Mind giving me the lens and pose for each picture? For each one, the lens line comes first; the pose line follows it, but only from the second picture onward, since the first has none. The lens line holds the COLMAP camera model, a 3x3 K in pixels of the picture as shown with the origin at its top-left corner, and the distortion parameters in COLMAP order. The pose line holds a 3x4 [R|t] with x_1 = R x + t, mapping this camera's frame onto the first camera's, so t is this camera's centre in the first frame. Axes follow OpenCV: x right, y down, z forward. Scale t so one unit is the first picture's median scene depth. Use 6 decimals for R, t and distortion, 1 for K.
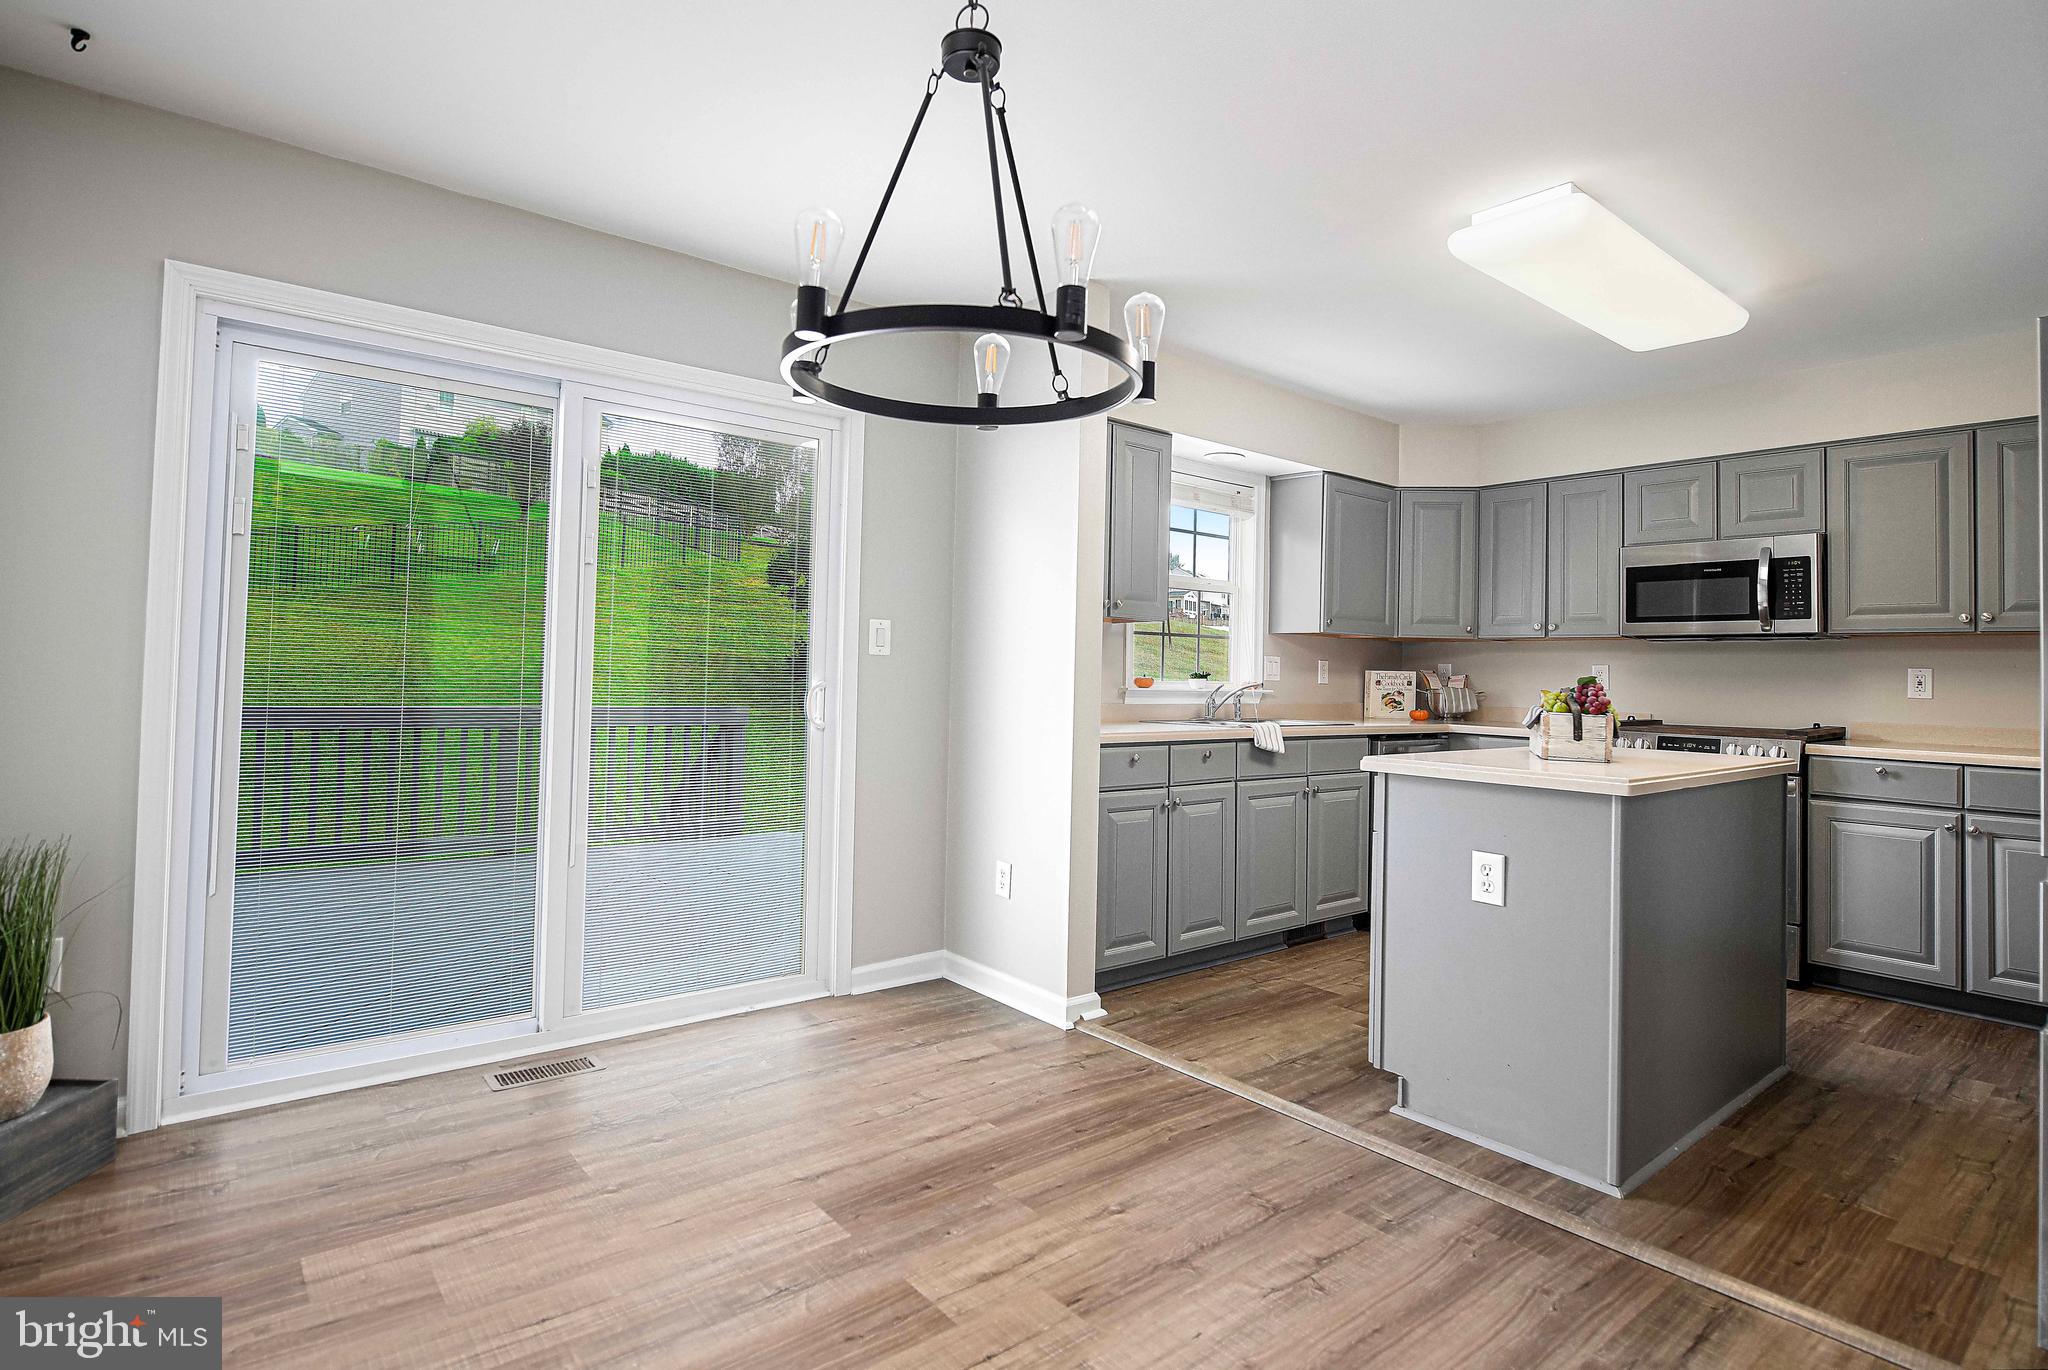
lens RADIAL K [[1038.0, 0, 1014.6], [0, 1038.0, 644.0], [0, 0, 1]] dist [-0.006271, -0.002852]
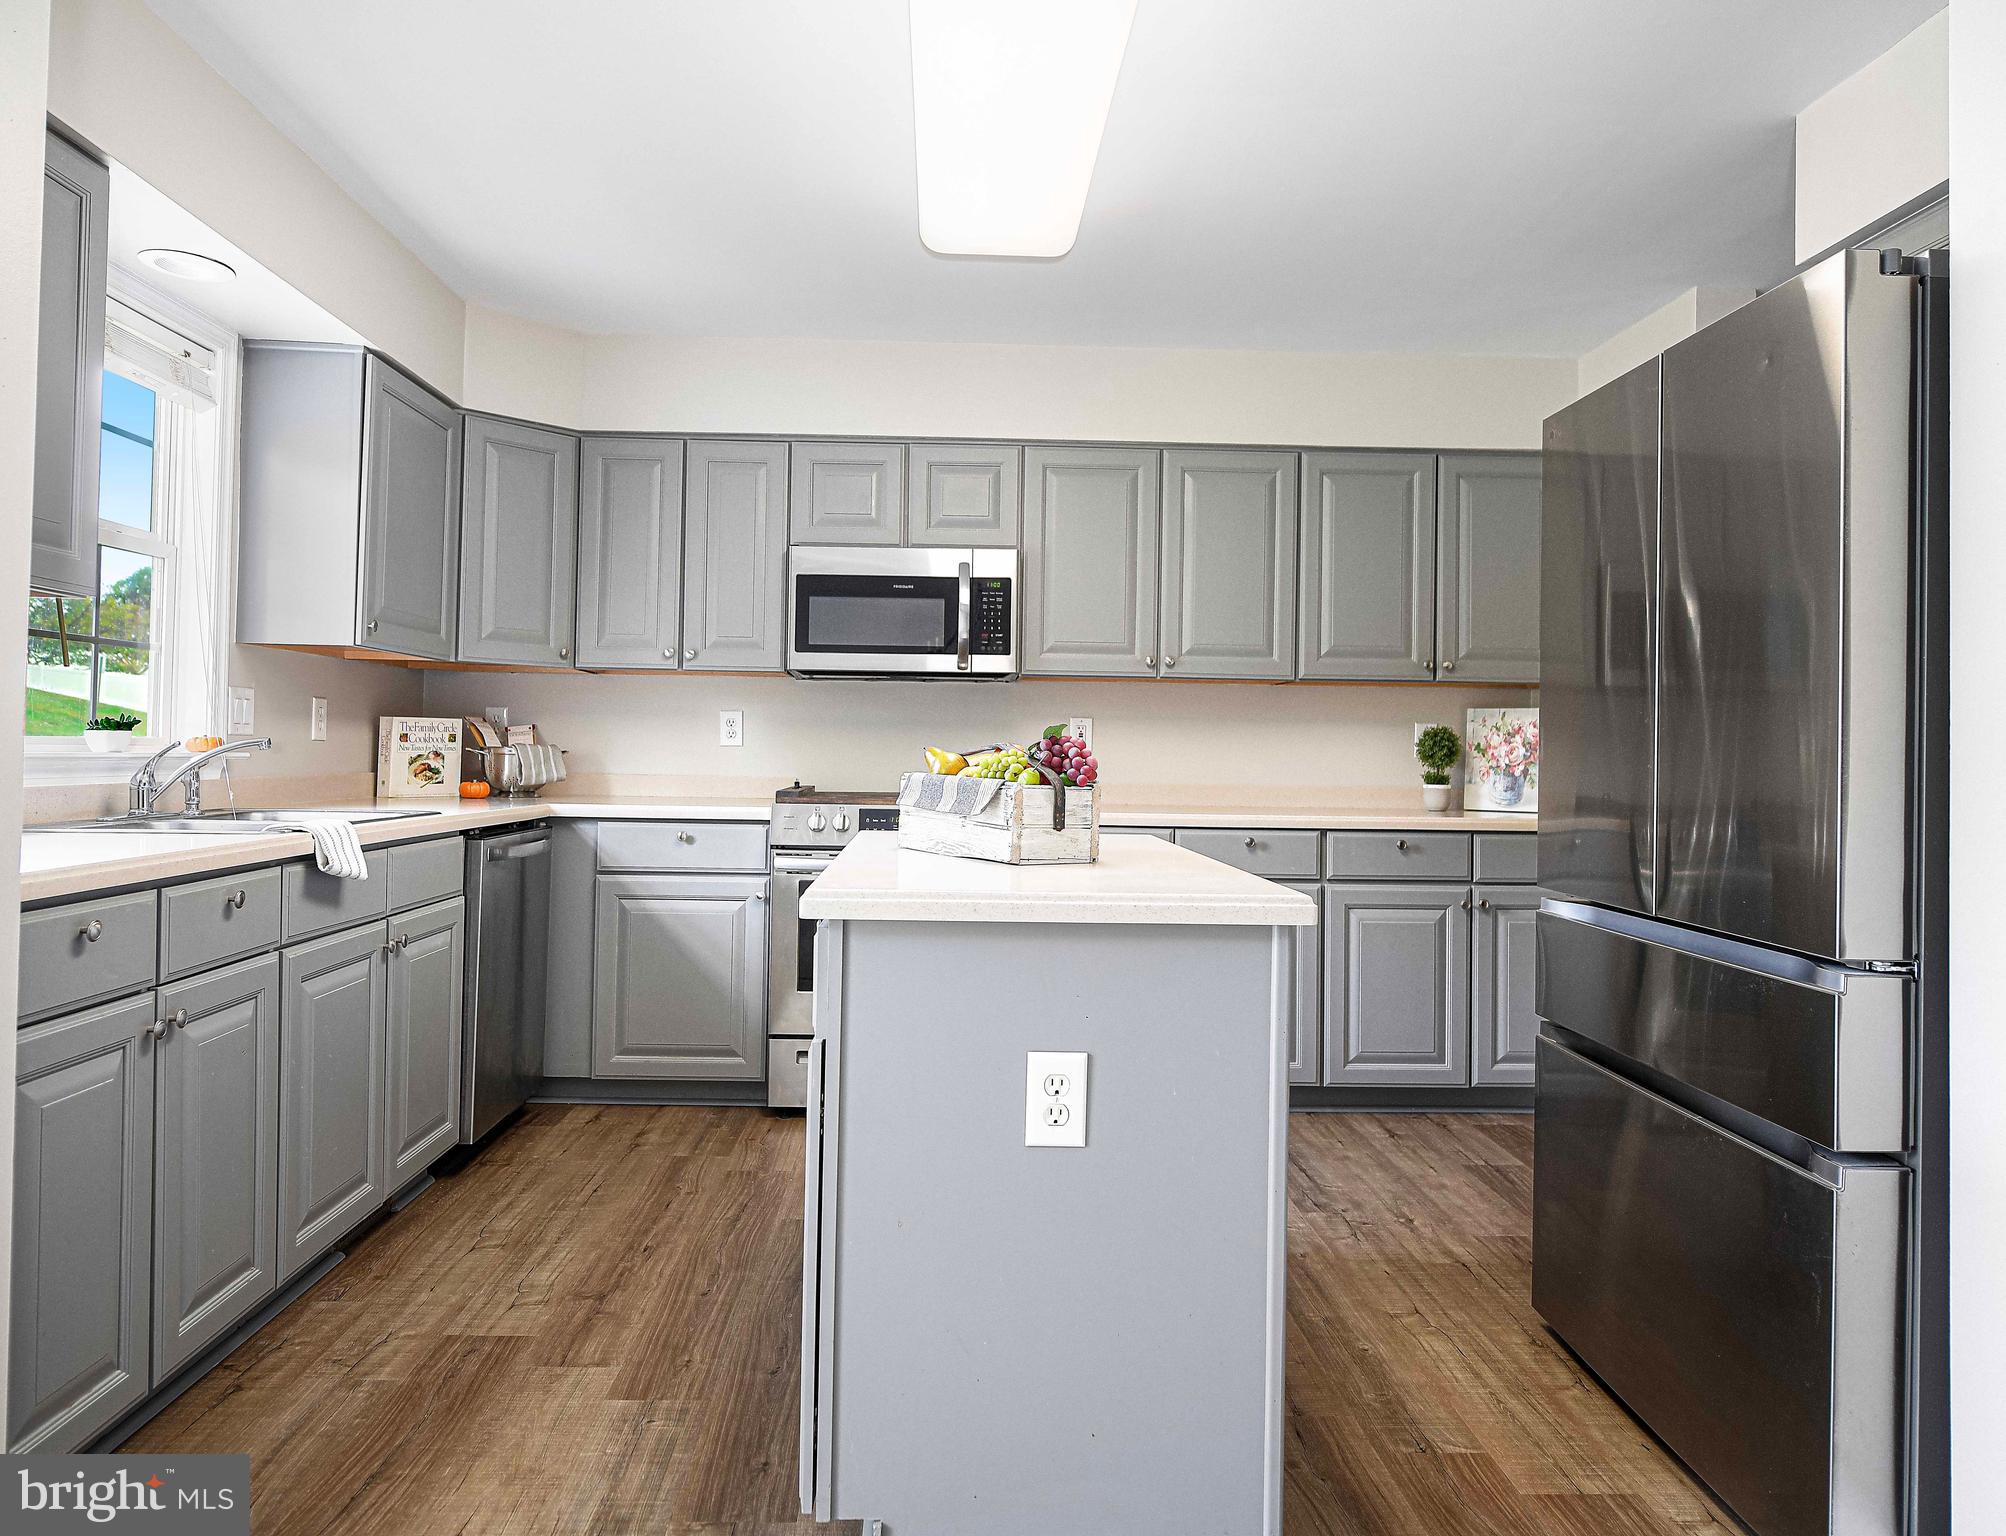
lens RADIAL K [[1335.5, 0, 970.2], [0, 1335.5, 728.8], [0, 0, 1]] dist [-0.003173, 0.001609]
pose [[0.611259, -0.000307, 0.791431, -0.073606], [-0.024157, 0.999527, 0.019045, 0.013888], [-0.791062, -0.030760, 0.610962, 0.389377]]
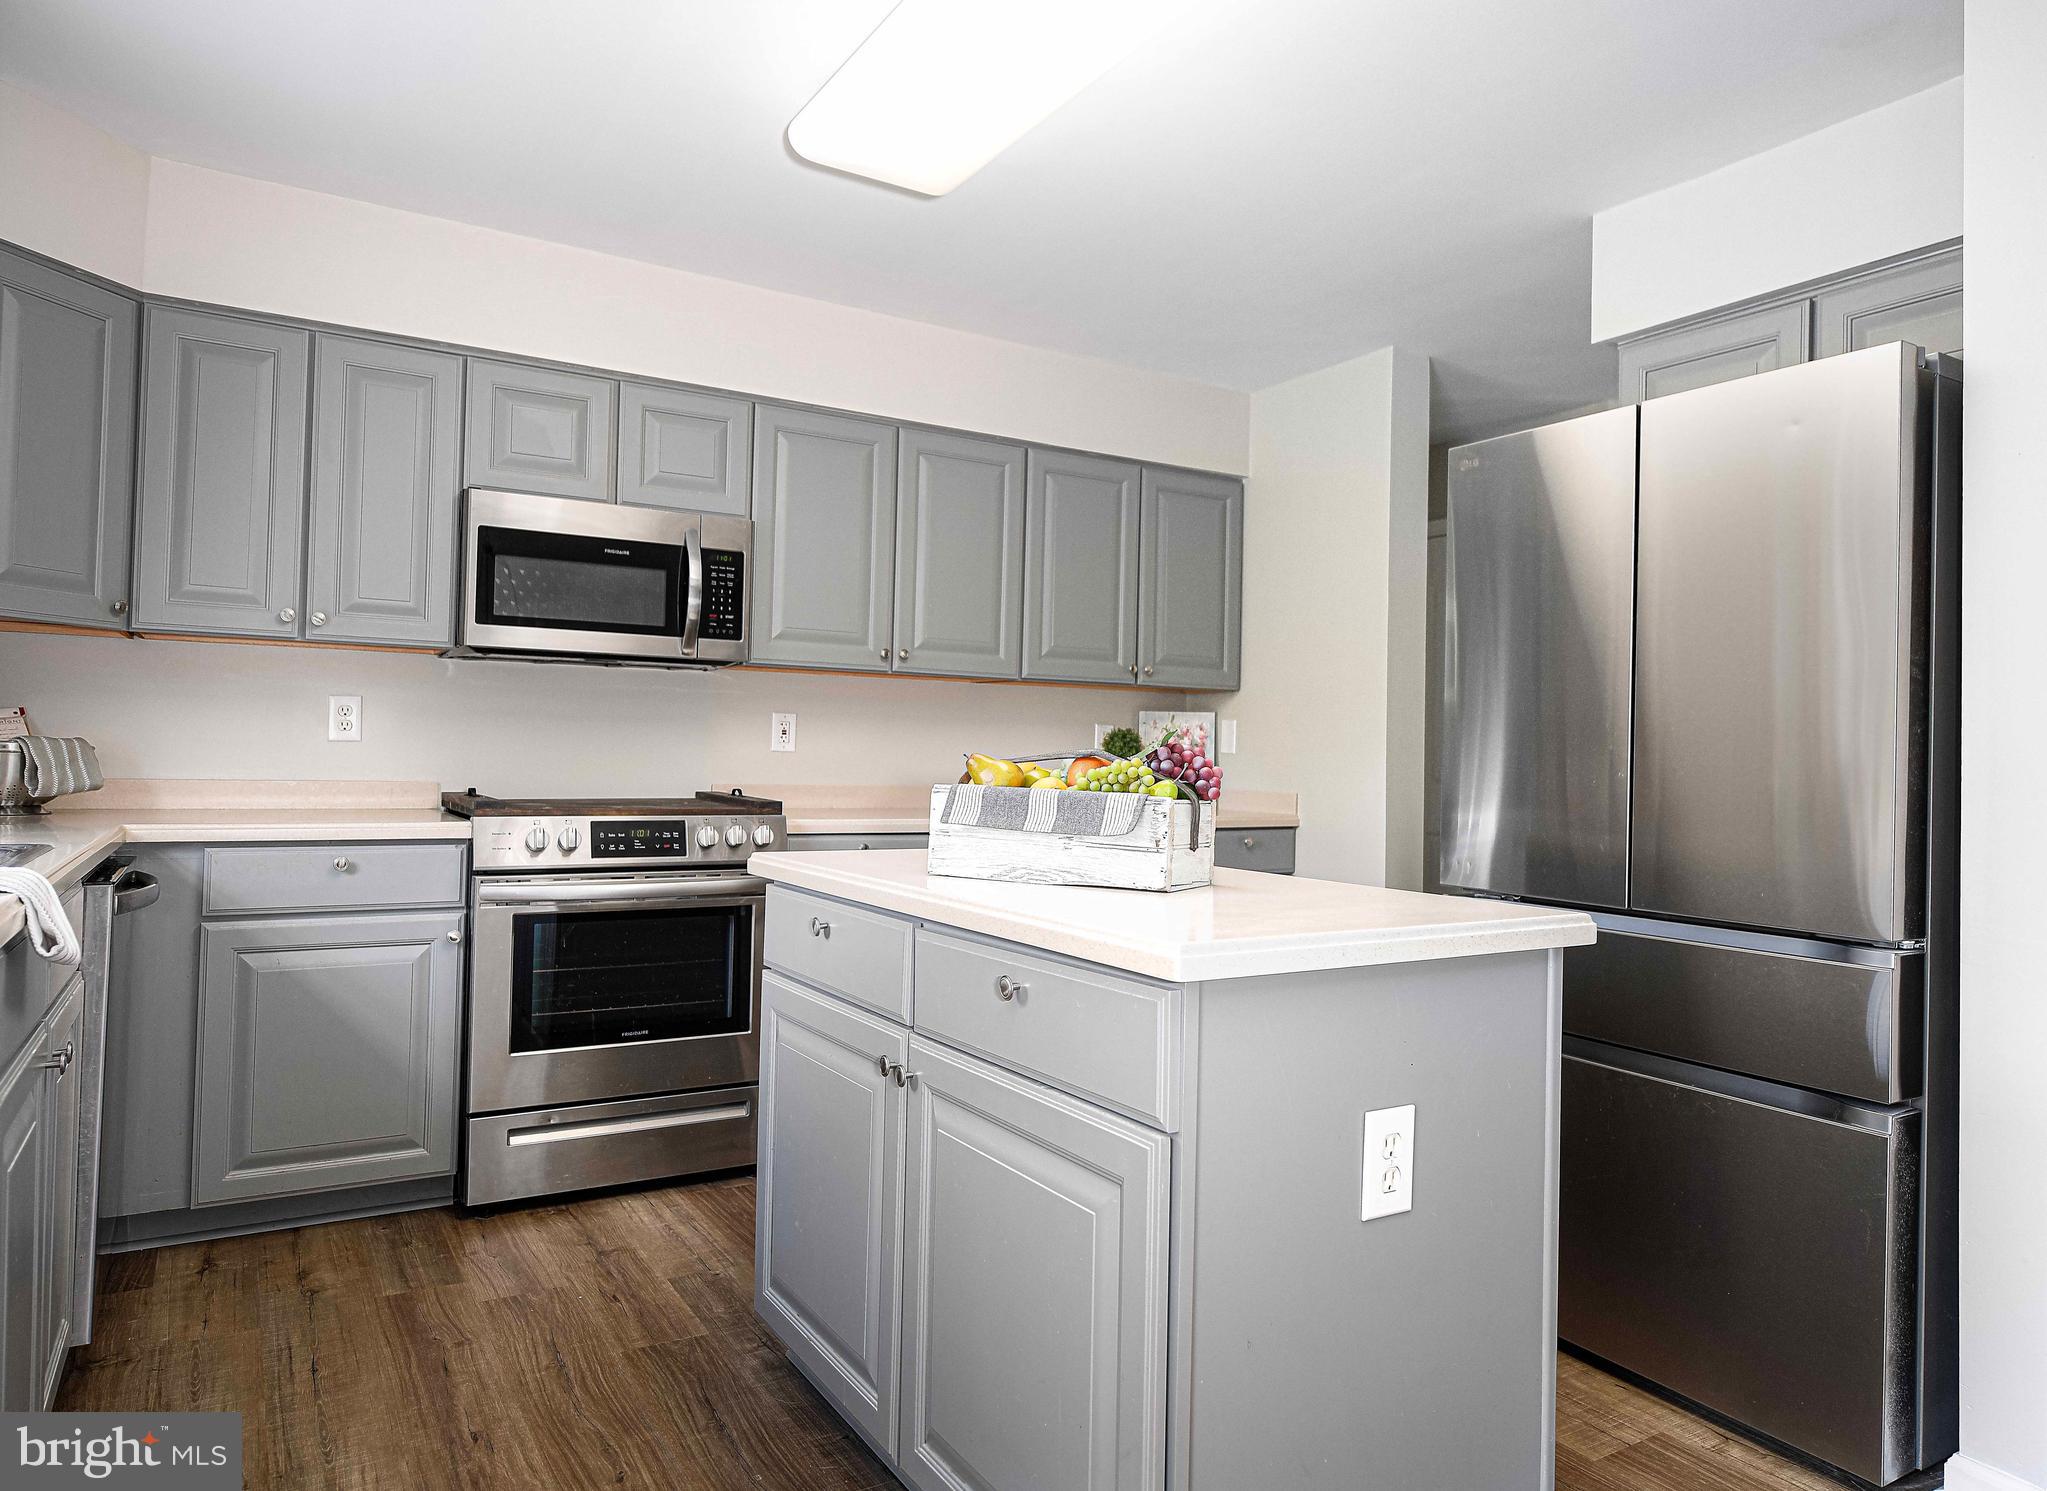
lens RADIAL K [[1324.8, 0, 1056.1], [0, 1324.8, 725.4], [0, 0, 1]] dist [-0.003277, -0.002479]
pose [[0.117382, 0.001764, 0.993085, -0.100960], [-0.046539, 0.998910, 0.003726, 0.020003], [-0.991996, -0.046654, 0.117336, 0.684583]]
